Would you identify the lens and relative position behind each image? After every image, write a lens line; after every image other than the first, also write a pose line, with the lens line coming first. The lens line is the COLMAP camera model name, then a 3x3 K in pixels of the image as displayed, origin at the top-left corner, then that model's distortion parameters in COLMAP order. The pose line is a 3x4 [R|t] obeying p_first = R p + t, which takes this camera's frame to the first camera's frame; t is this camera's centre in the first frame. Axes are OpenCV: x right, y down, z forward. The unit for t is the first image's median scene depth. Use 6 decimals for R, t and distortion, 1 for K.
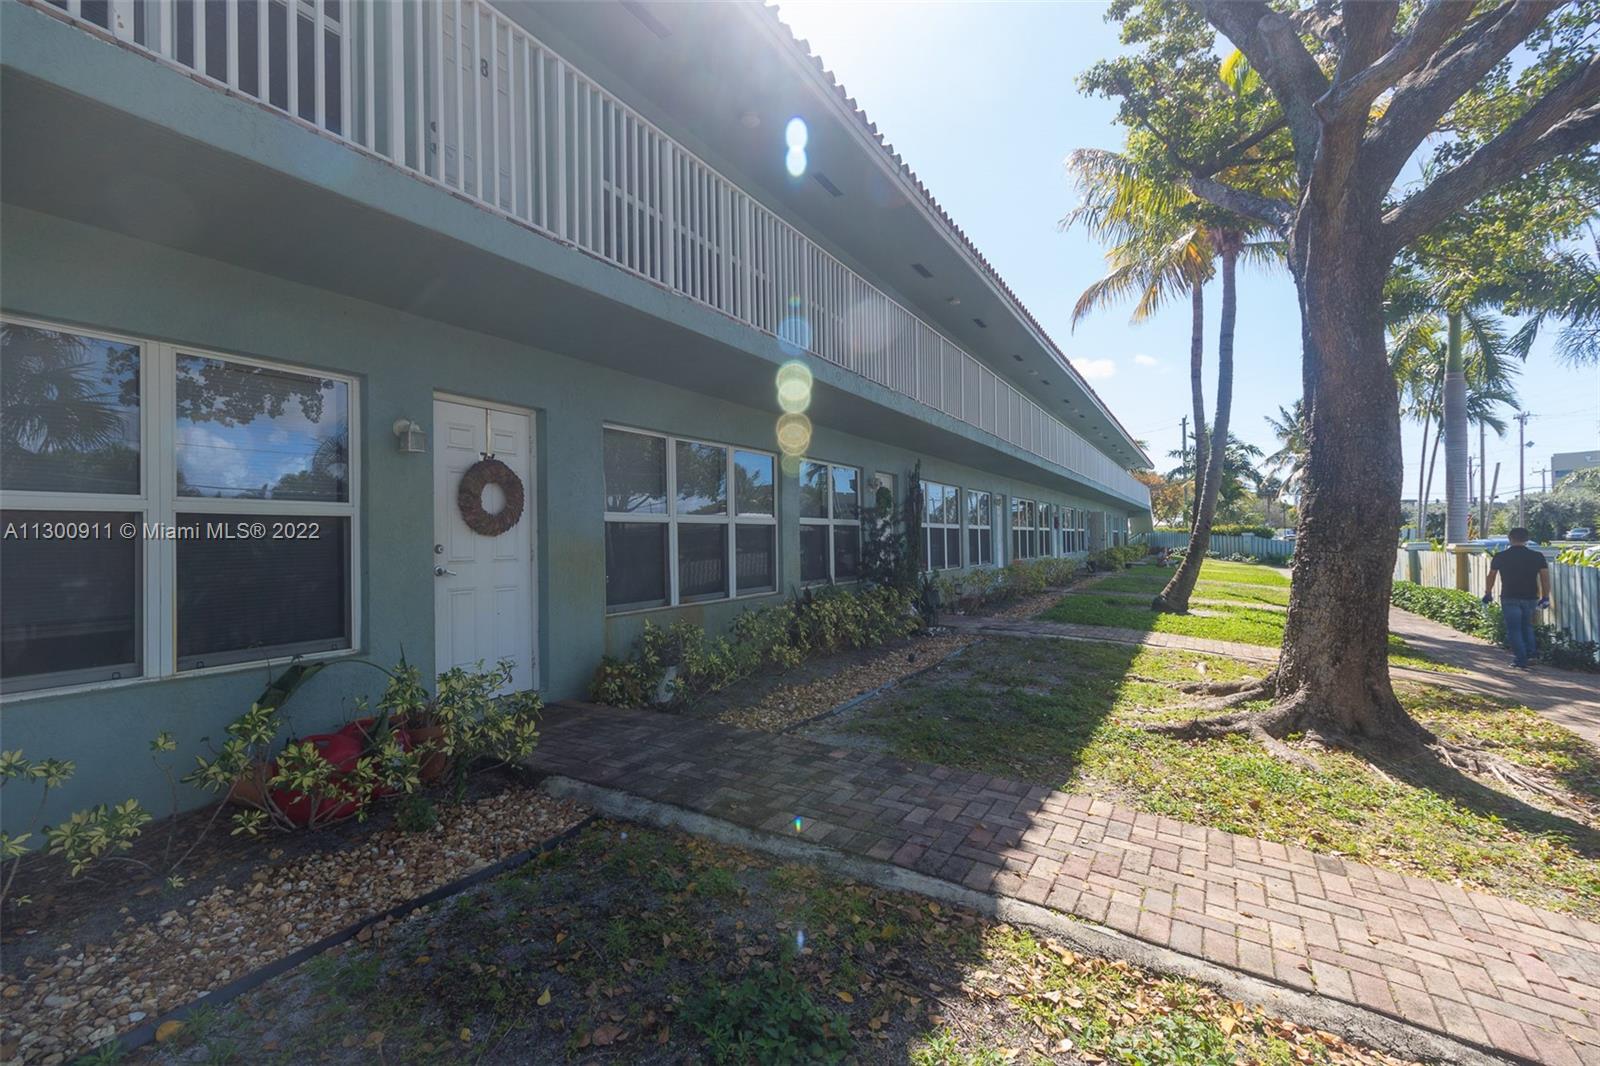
lens RADIAL K [[728.0, 0, 794.1], [0, 728.0, 529.5], [0, 0, 1]] dist [0.000377, 0.000219]
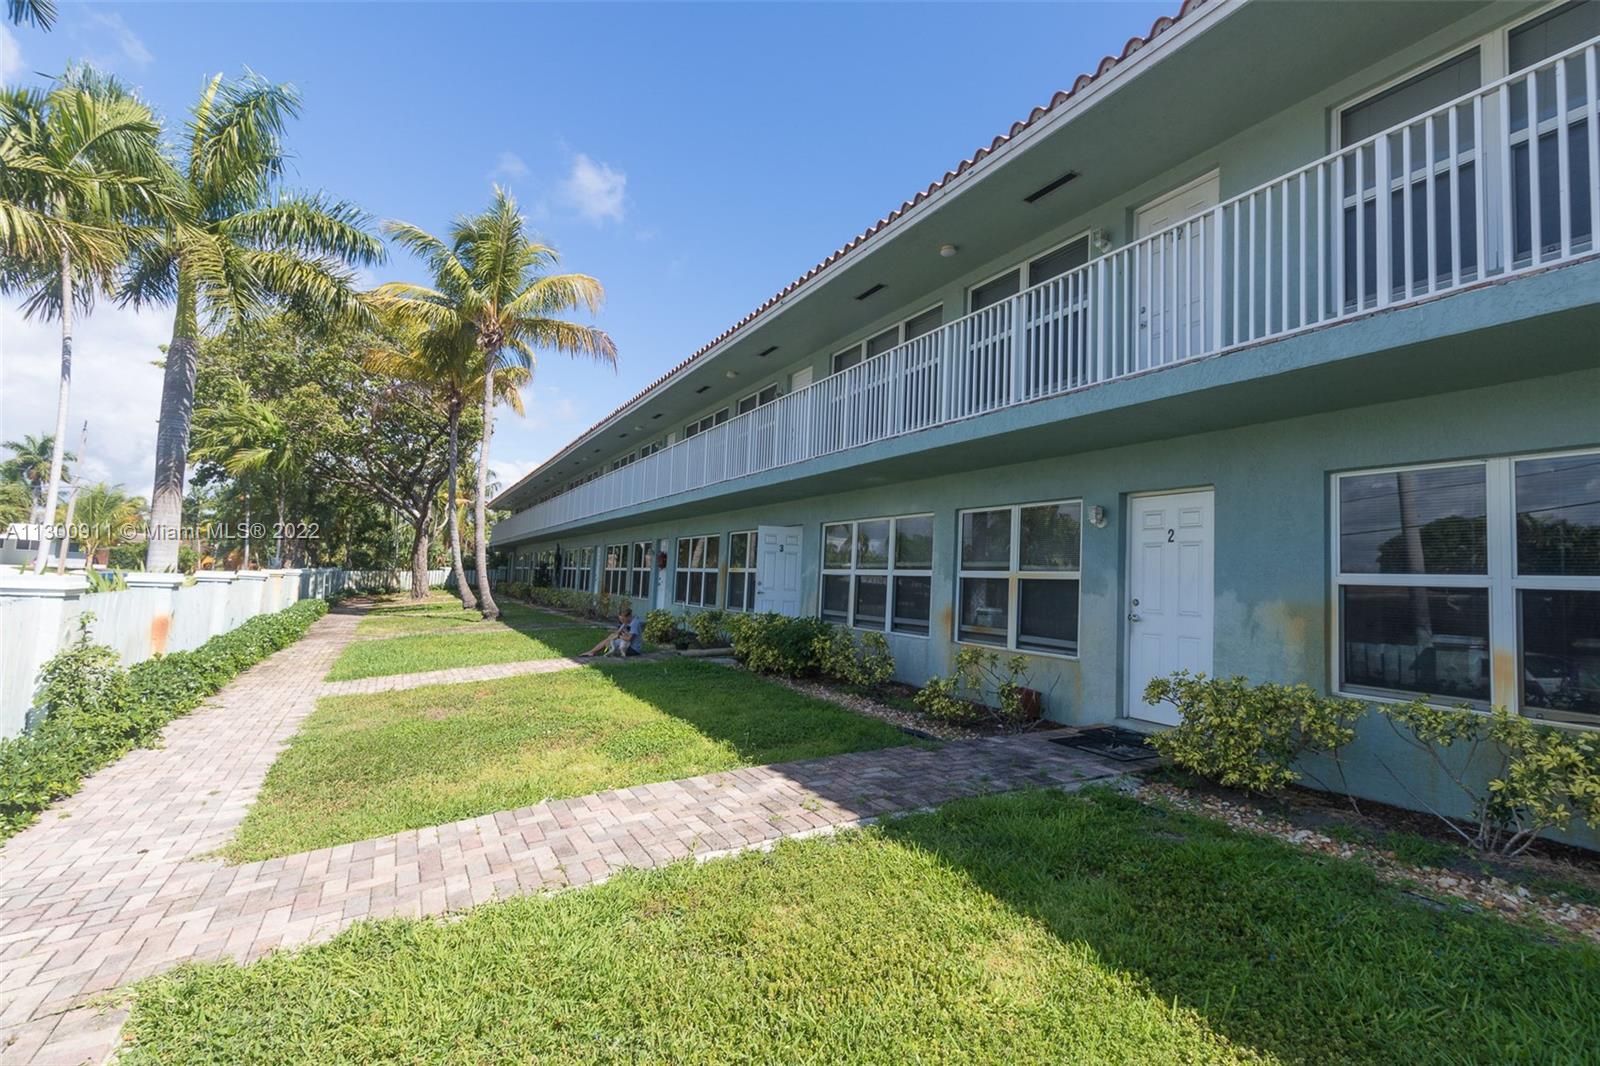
lens RADIAL K [[728.0, 0, 794.1], [0, 728.0, 529.5], [0, 0, 1]] dist [0.000377, 0.000219]
pose [[-0.532704, -0.086215, -0.841899, 0.812279], [-0.040327, 0.996253, -0.076505, 0.015451], [0.845340, -0.006803, -0.534185, 0.909054]]
